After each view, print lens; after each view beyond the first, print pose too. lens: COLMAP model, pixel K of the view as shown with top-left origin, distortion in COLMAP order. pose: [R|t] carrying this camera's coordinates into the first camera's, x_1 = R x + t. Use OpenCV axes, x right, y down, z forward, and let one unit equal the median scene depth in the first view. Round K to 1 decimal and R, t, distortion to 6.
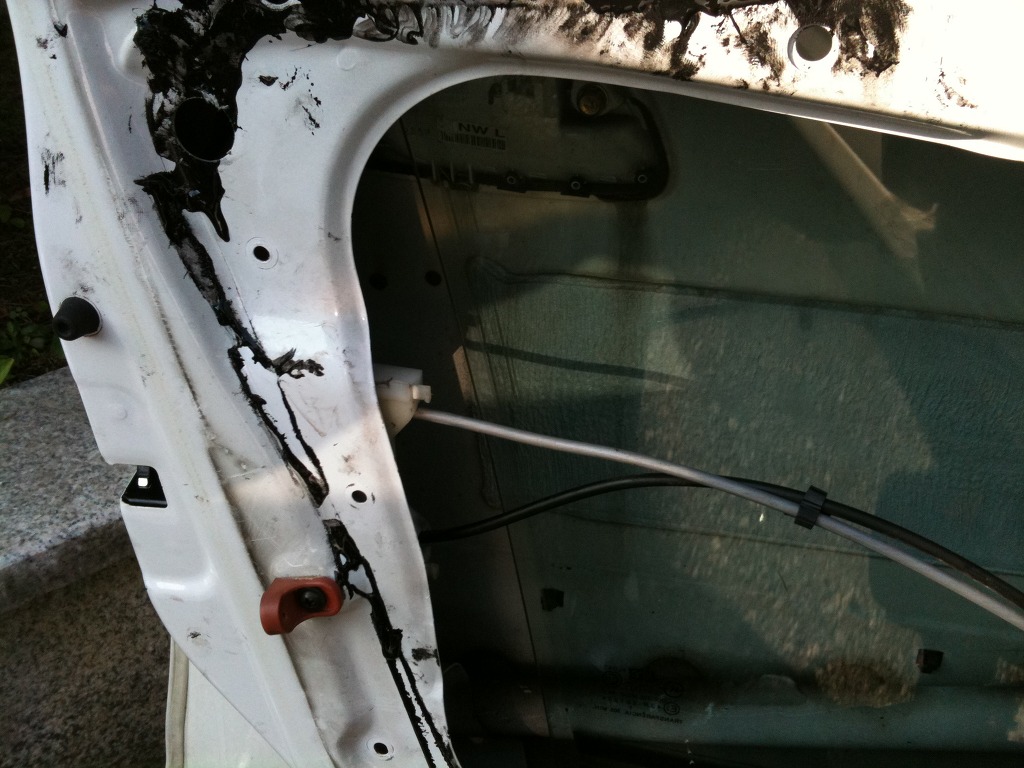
lens RADIAL K [[981.4, 0, 512.0], [0, 981.4, 384.0], [0, 0, 1]] dist [0.091544, -0.285507]
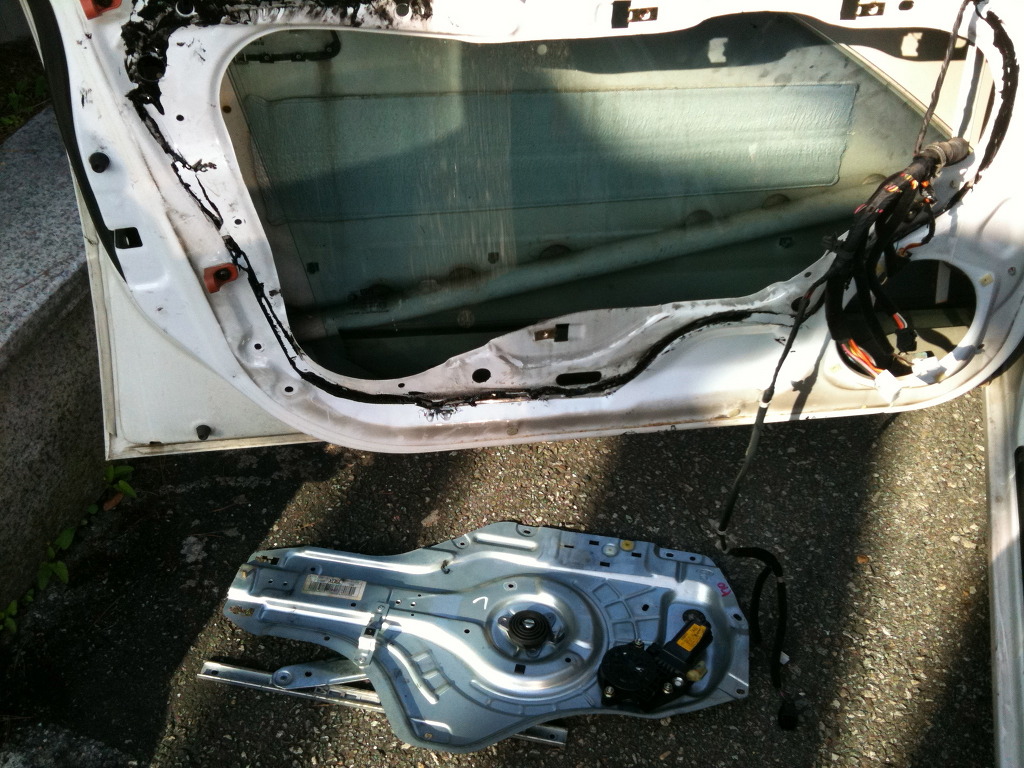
lens RADIAL K [[981.4, 0, 512.0], [0, 981.4, 384.0], [0, 0, 1]] dist [0.091544, -0.285507]
pose [[0.906394, -0.251319, 0.339543, -0.470132], [0.157317, 0.946779, 0.280823, -0.070431], [-0.392048, -0.201120, 0.897691, -1.377186]]
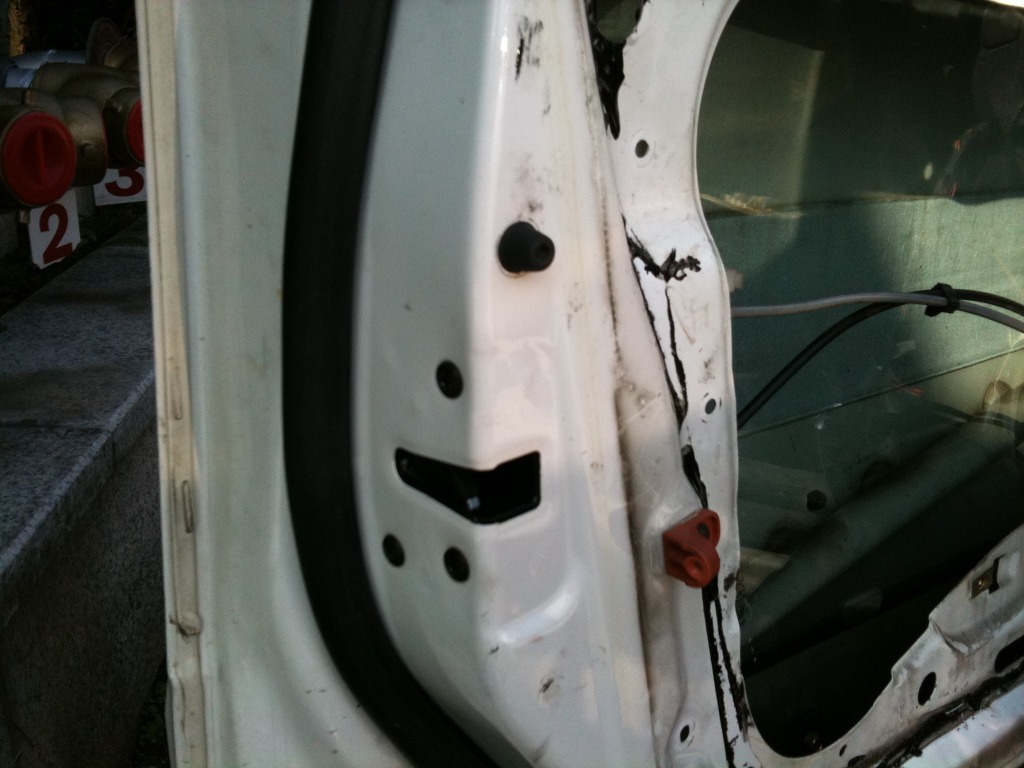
lens RADIAL K [[1011.2, 0, 512.0], [0, 1011.2, 384.0], [0, 0, 1]] dist [0.186548, -0.620991]
pose [[0.649888, -0.240154, 0.721090, -1.051241], [0.374194, 0.926911, -0.028543, 0.053675], [-0.661532, 0.288377, 0.692253, 0.467113]]
